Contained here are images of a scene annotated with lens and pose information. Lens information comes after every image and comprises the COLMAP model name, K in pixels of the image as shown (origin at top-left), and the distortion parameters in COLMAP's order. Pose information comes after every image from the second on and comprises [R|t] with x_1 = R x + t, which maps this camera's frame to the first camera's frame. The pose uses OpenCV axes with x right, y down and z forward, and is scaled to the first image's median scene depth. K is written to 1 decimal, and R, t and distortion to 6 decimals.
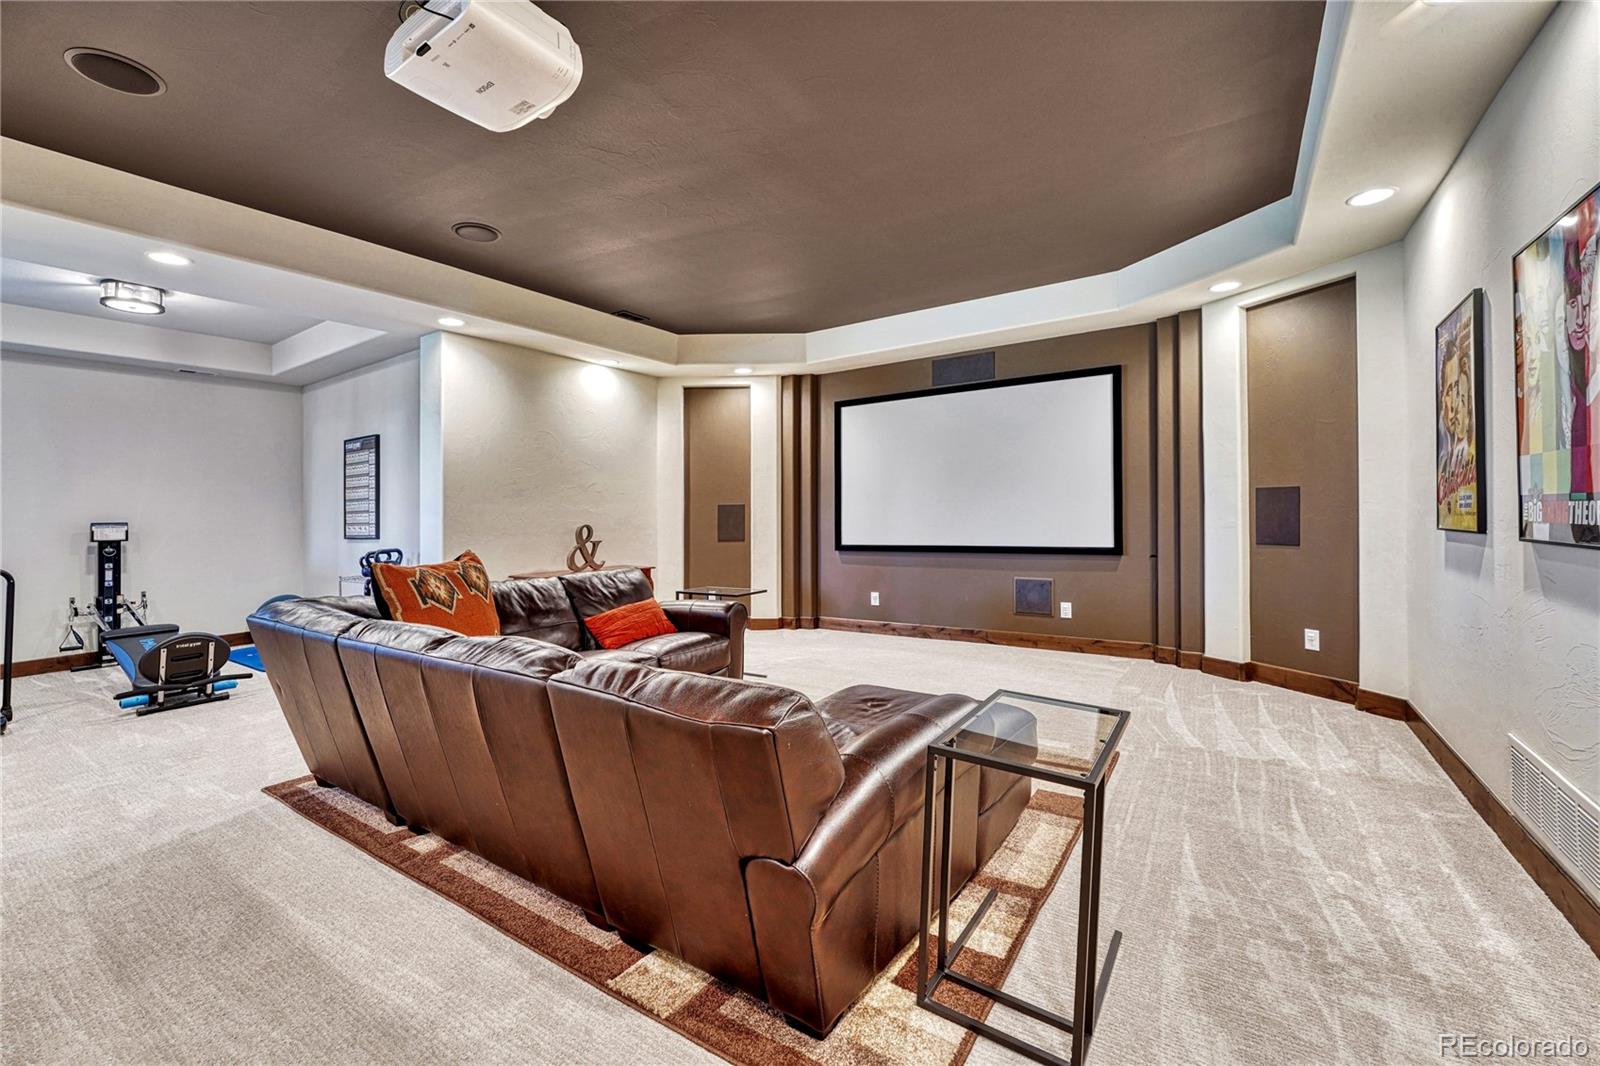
lens RADIAL K [[665.0, 0, 776.5], [0, 665.0, 508.6], [0, 0, 1]] dist [-0.017766, 0.000022]
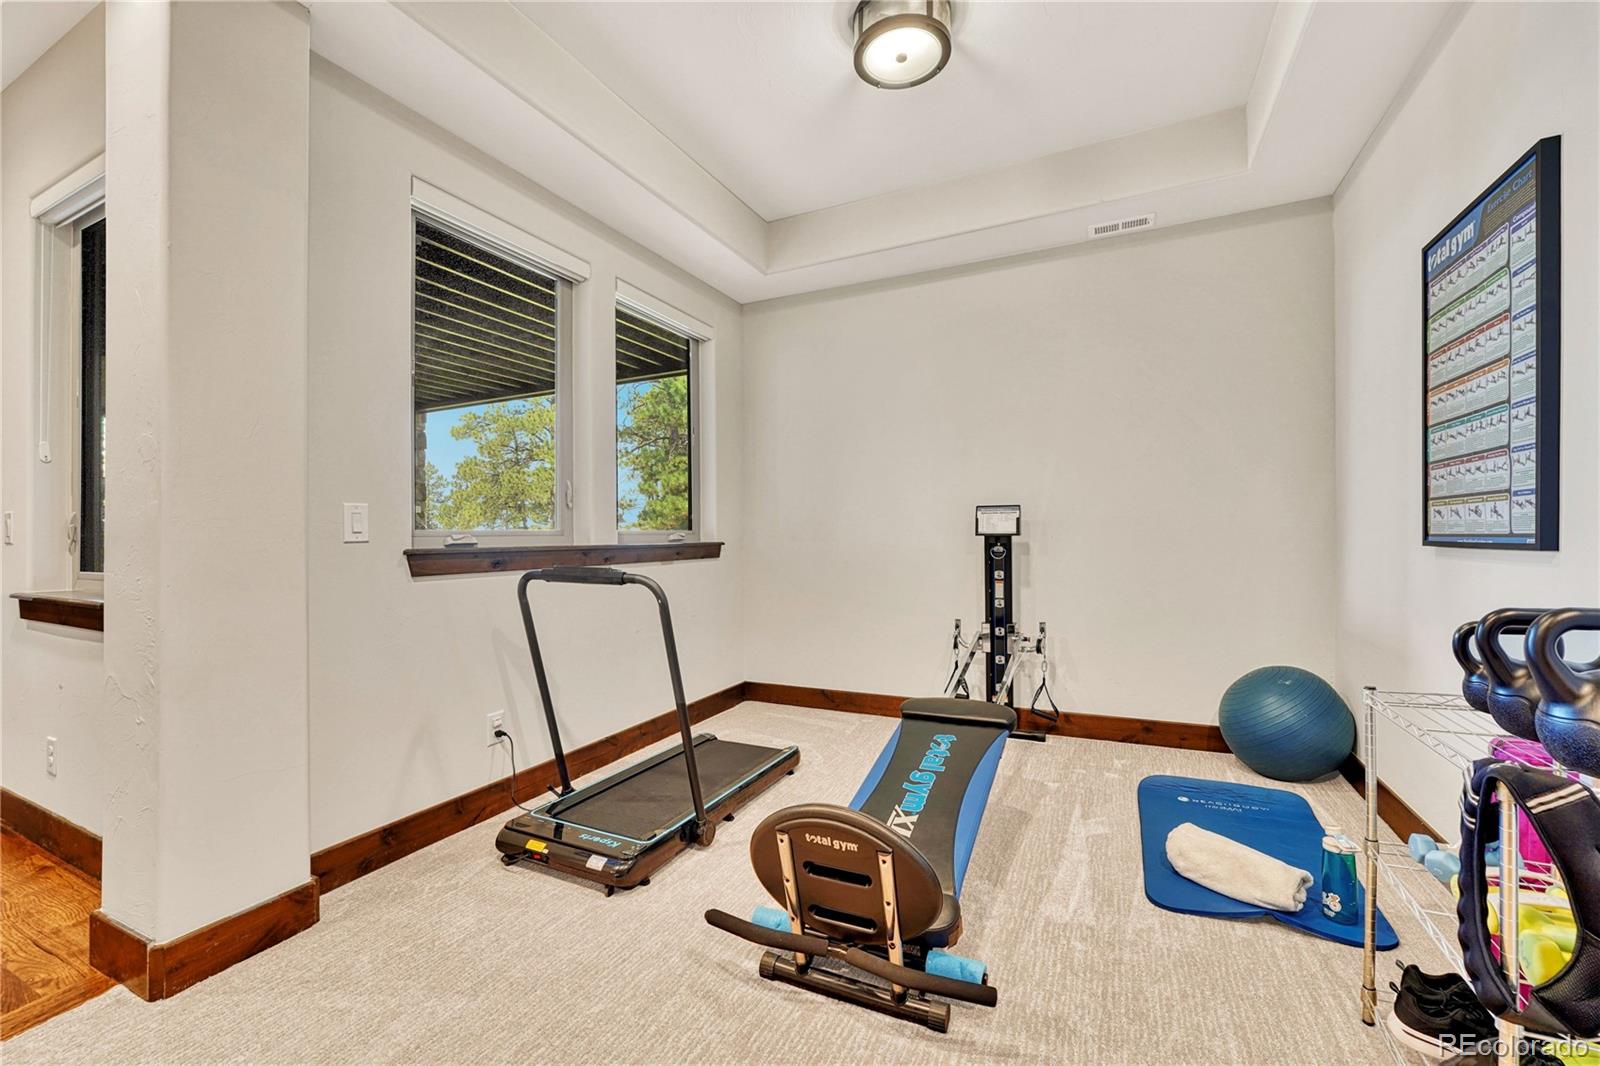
lens RADIAL K [[665.0, 0, 821.7], [0, 665.0, 525.7], [0, 0, 1]] dist [-0.017766, 0.000022]
pose [[0.184380, 0.007987, -0.982823, -0.433374], [0.015435, 0.999820, 0.011021, 0.031528], [0.982734, -0.017202, 0.184223, 0.718332]]
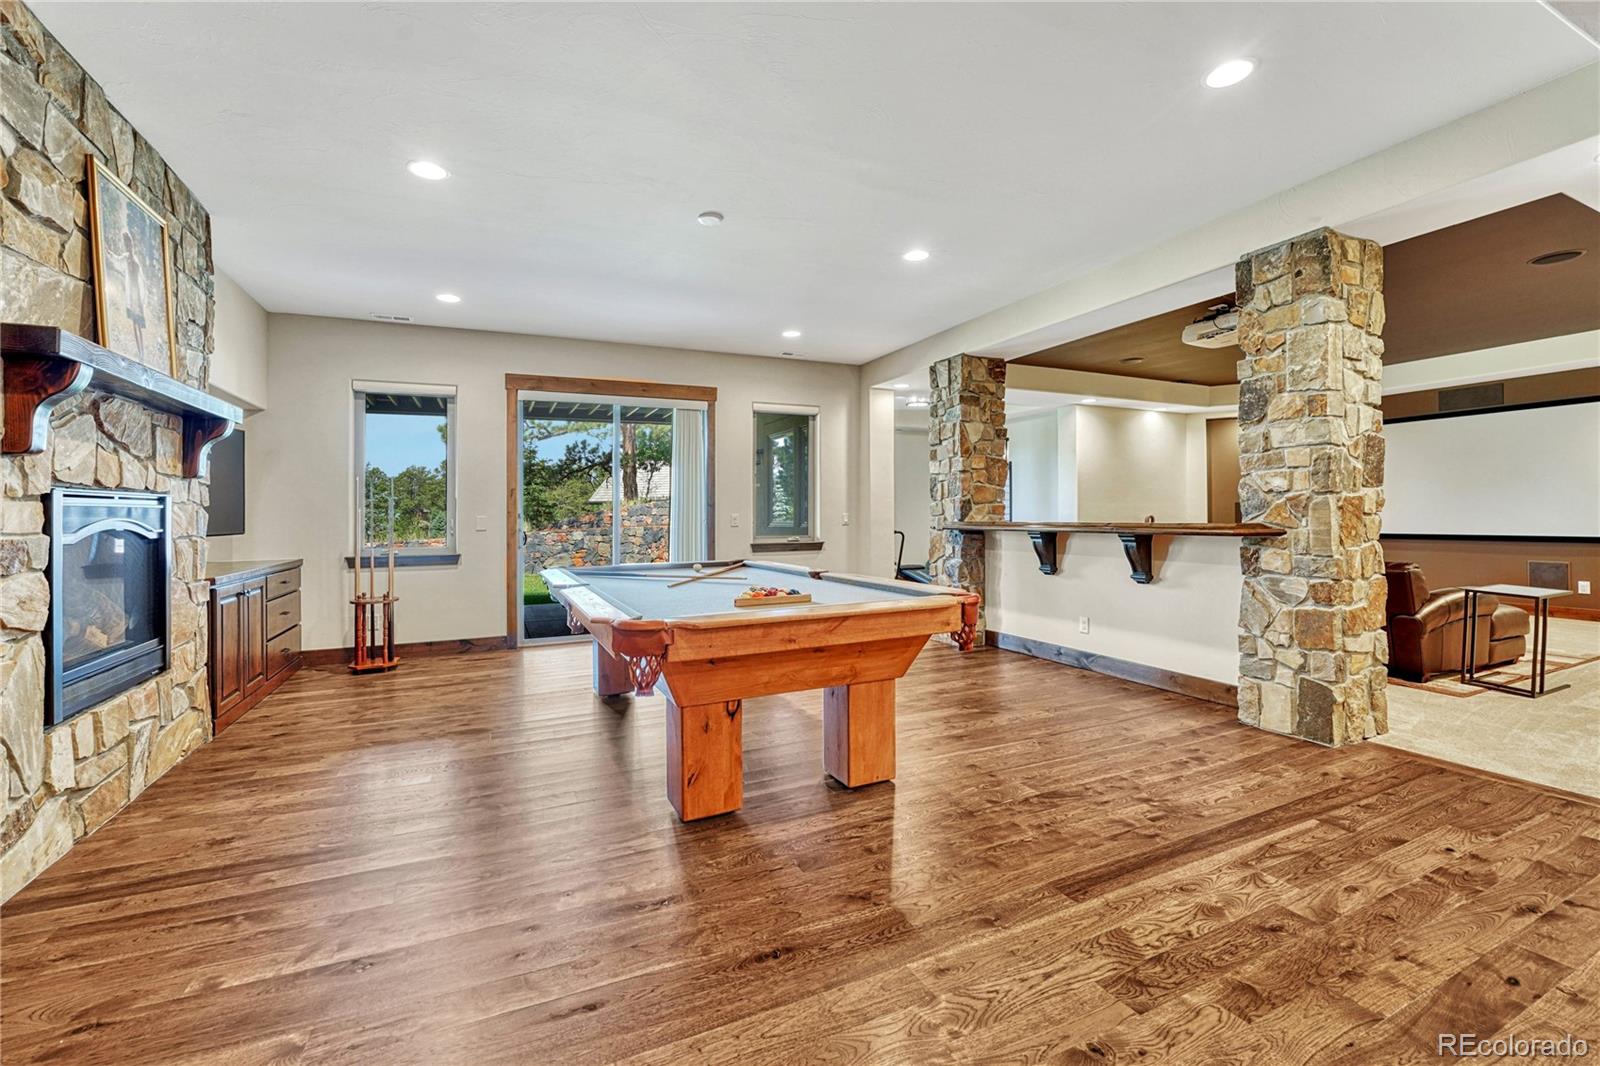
lens RADIAL K [[665.0, 0, 787.7], [0, 665.0, 519.2], [0, 0, 1]] dist [-0.017766, 0.000022]
pose [[0.862743, 0.011576, -0.505511, -0.218227], [-0.000583, 0.999760, 0.021899, -0.003807], [0.505643, -0.018598, 0.862542, -0.719859]]
